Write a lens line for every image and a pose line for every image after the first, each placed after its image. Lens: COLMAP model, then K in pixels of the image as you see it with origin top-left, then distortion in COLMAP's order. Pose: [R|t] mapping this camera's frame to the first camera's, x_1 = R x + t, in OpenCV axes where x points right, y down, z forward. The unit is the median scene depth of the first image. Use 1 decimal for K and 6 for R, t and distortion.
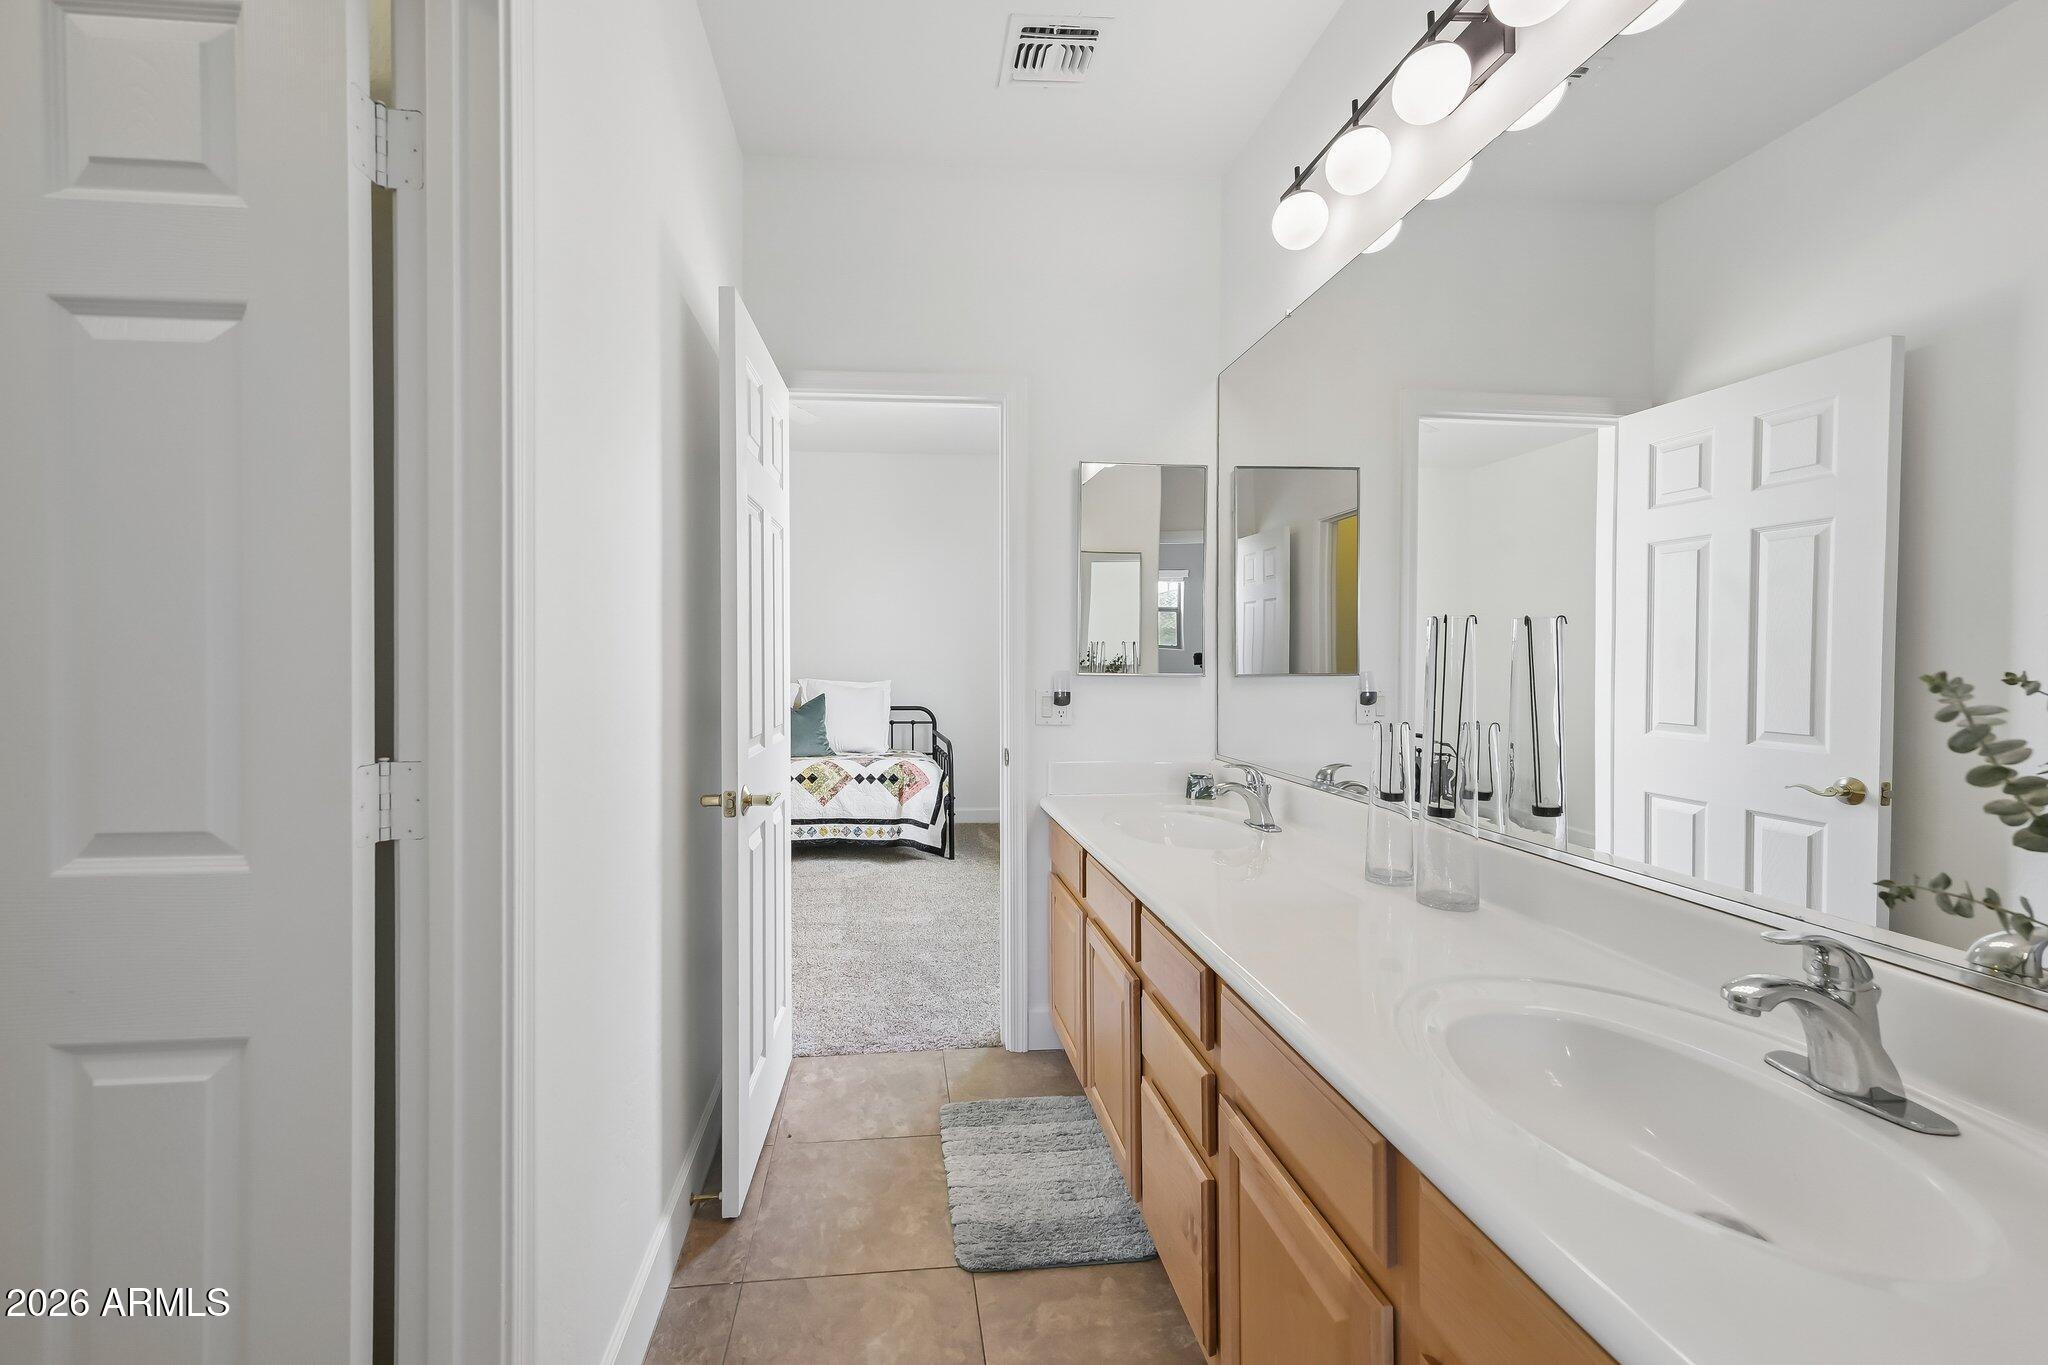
lens RADIAL K [[798.5, 0, 1024.0], [0, 798.5, 682.5], [0, 0, 1]] dist [-0.000360, -0.000022]
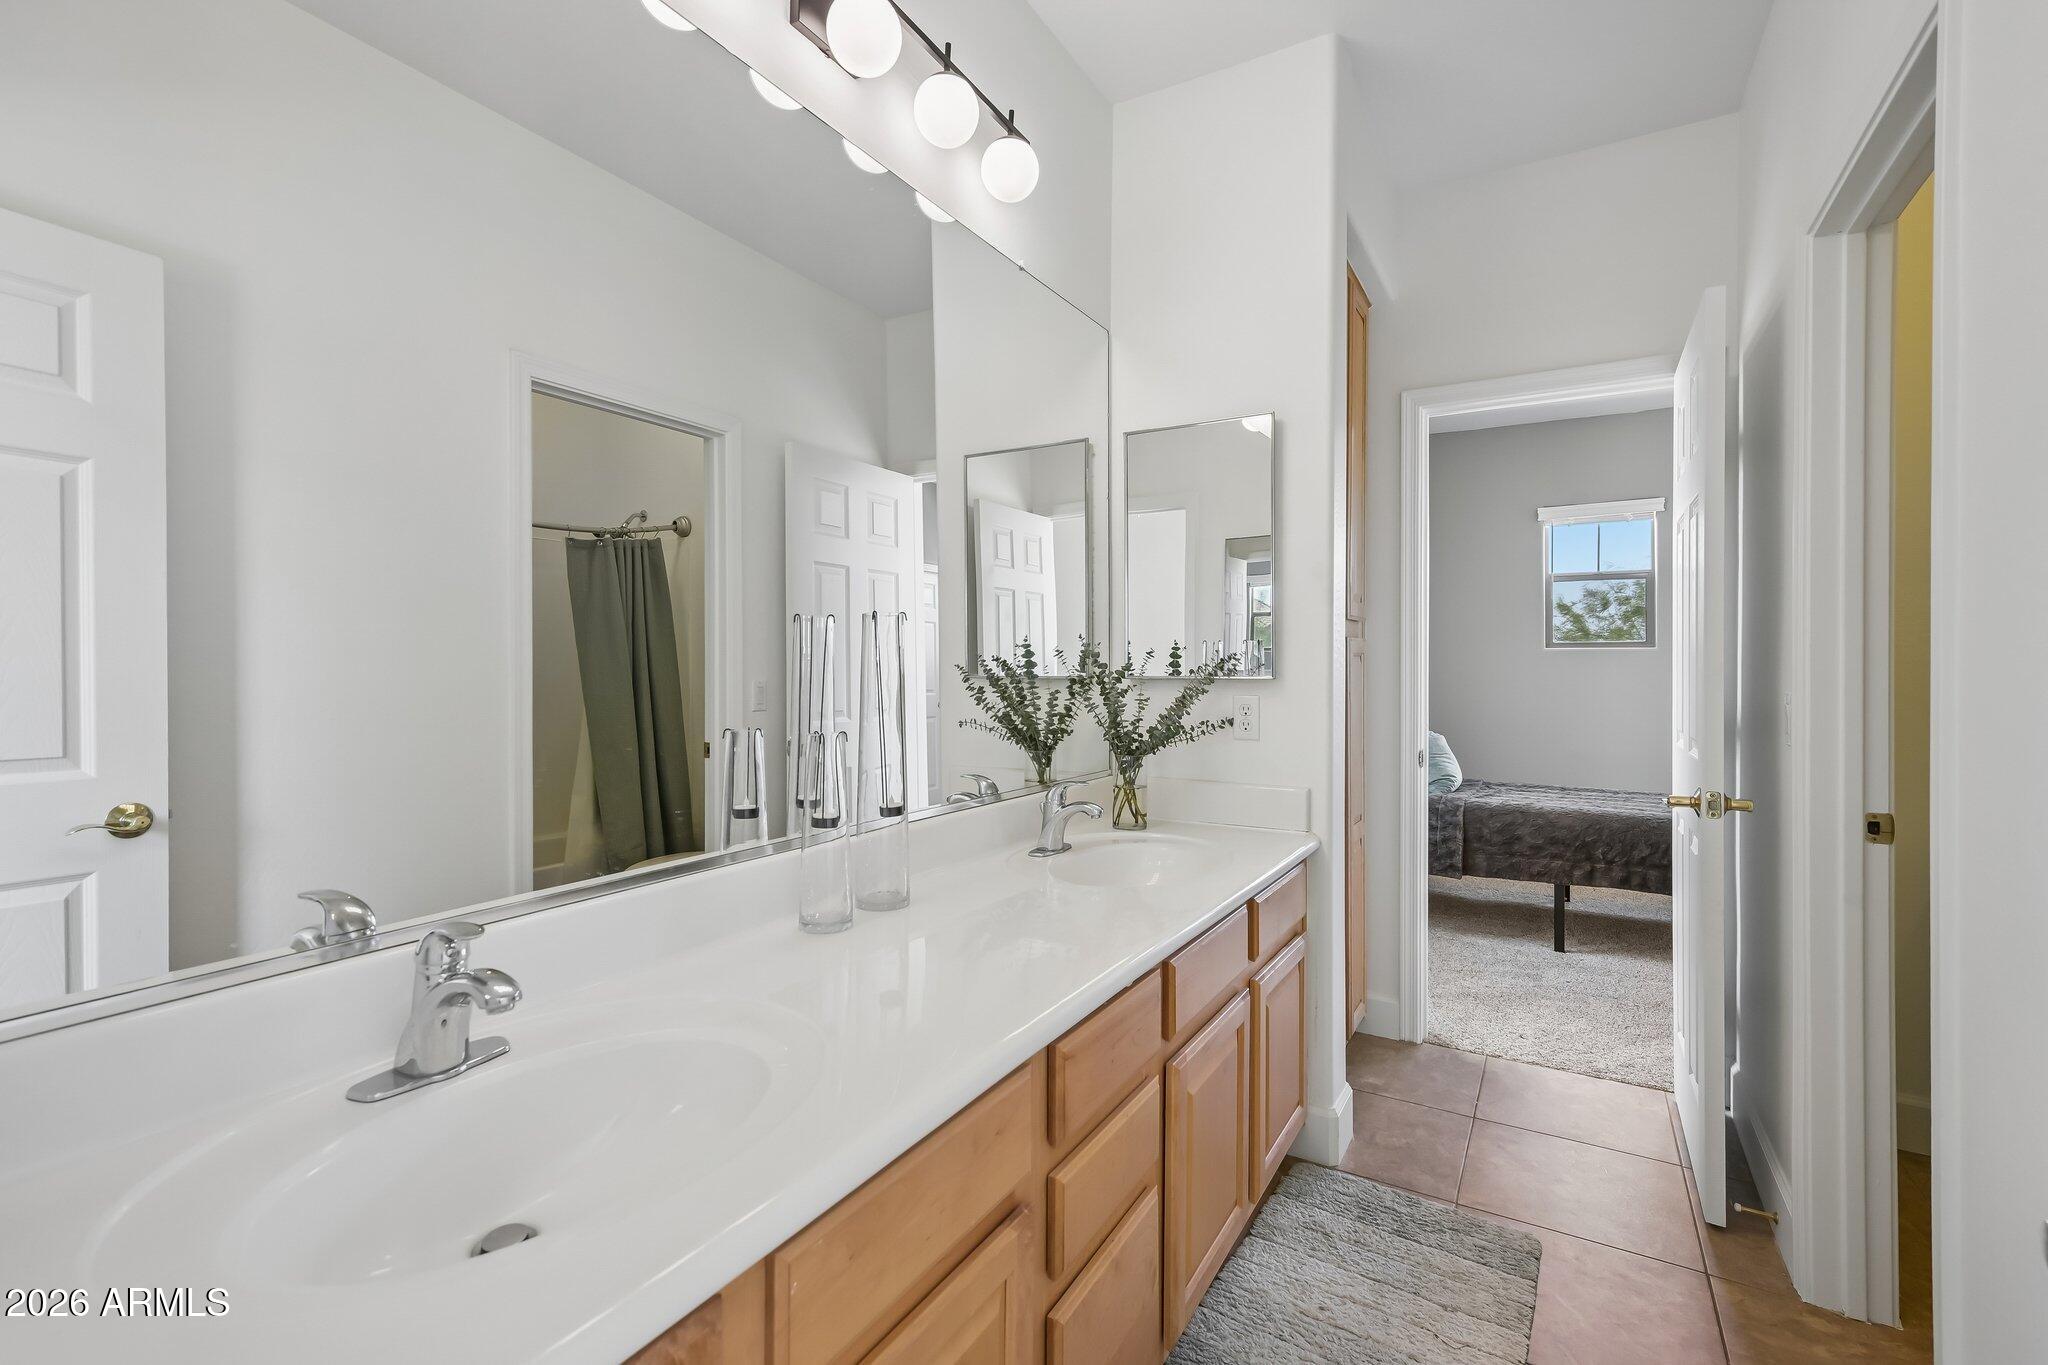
lens RADIAL K [[933.3, 0, 1024.0], [0, 933.3, 682.5], [0, 0, 1]] dist [0.000504, 0.000077]
pose [[-0.779495, -0.011163, 0.626309, -0.205240], [0.003289, 0.999754, 0.021912, -0.015660], [-0.626400, 0.019140, -0.779267, 1.135032]]
